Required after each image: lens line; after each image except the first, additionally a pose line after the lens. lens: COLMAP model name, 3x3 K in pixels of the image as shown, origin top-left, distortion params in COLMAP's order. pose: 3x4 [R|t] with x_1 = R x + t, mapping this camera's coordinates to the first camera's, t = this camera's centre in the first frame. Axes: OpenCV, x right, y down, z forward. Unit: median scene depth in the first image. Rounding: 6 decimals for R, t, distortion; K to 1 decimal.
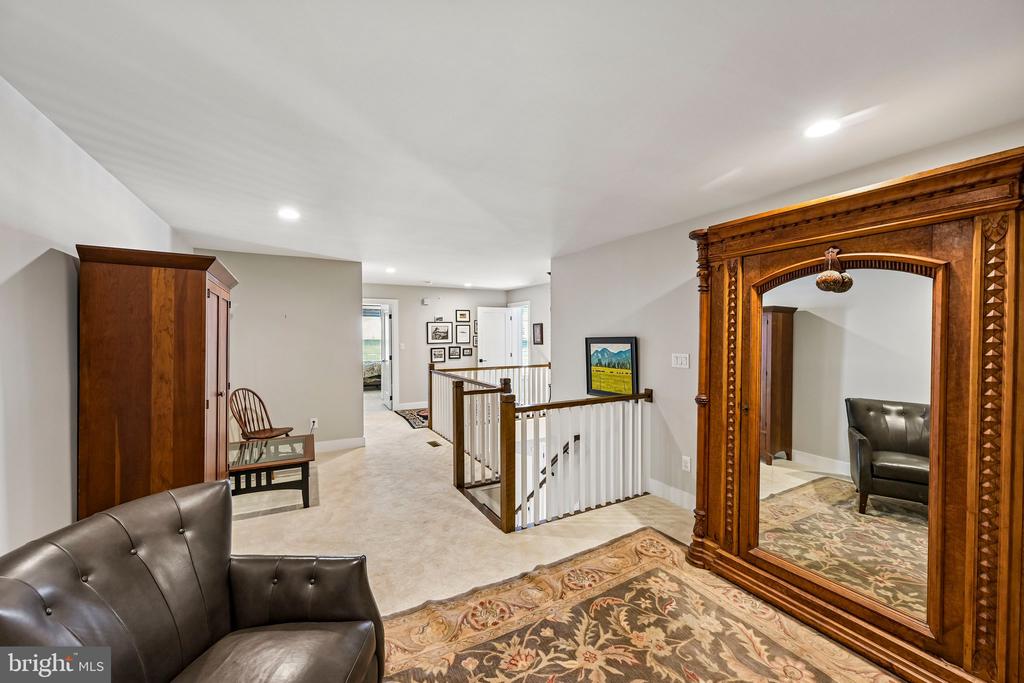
lens RADIAL K [[401.0, 0, 512.0], [0, 401.0, 341.5], [0, 0, 1]] dist [-0.001134, 0.000167]
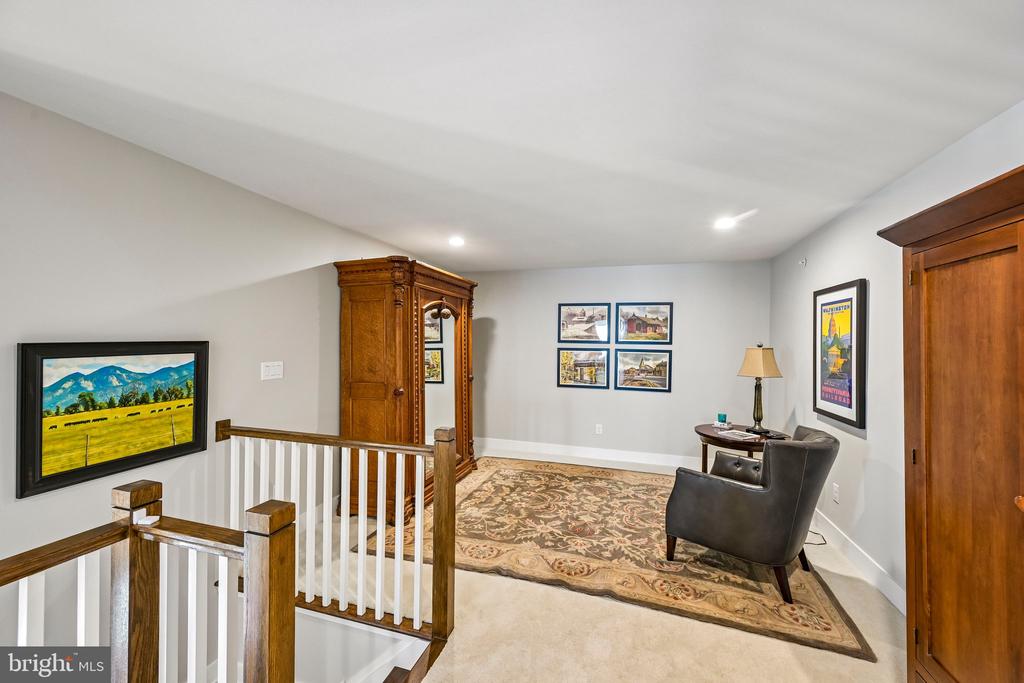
lens RADIAL K [[401.0, 0, 512.0], [0, 401.0, 341.5], [0, 0, 1]] dist [-0.001134, 0.000167]
pose [[-0.690267, -0.002472, 0.723551, -0.399929], [0.006347, 0.999935, 0.009472, -0.012575], [-0.723527, 0.011131, -0.690206, 0.958396]]
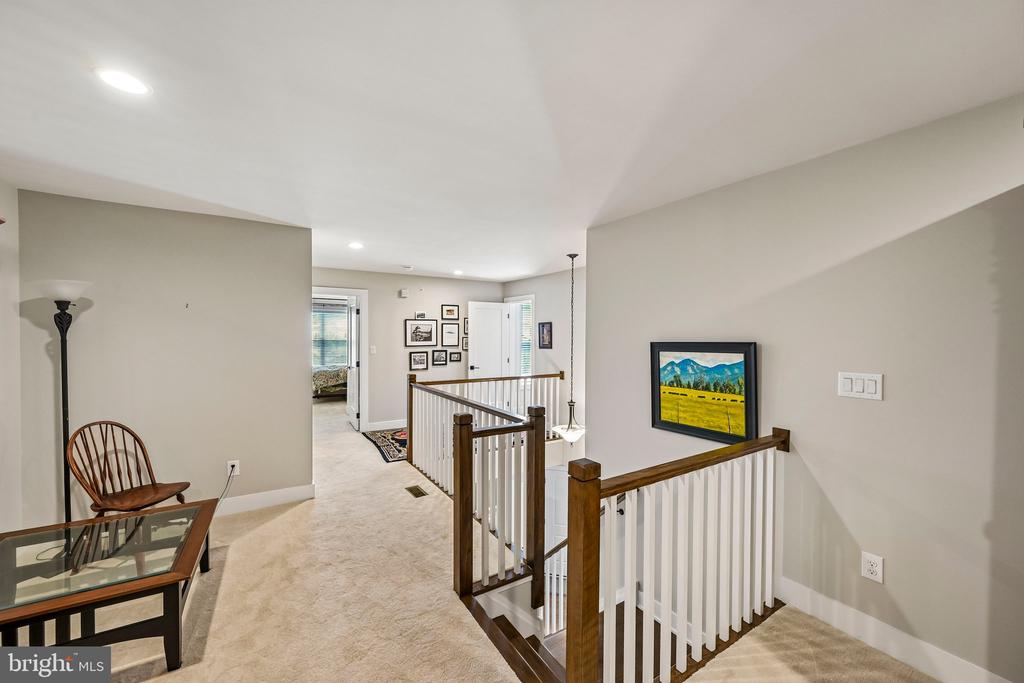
lens RADIAL K [[401.0, 0, 512.0], [0, 401.0, 341.5], [0, 0, 1]] dist [-0.001134, 0.000167]
pose [[0.998217, 0.007927, 0.059165, -0.088168], [-0.007807, 0.999967, -0.002258, -0.007854], [-0.059181, 0.001792, 0.998246, 0.361908]]
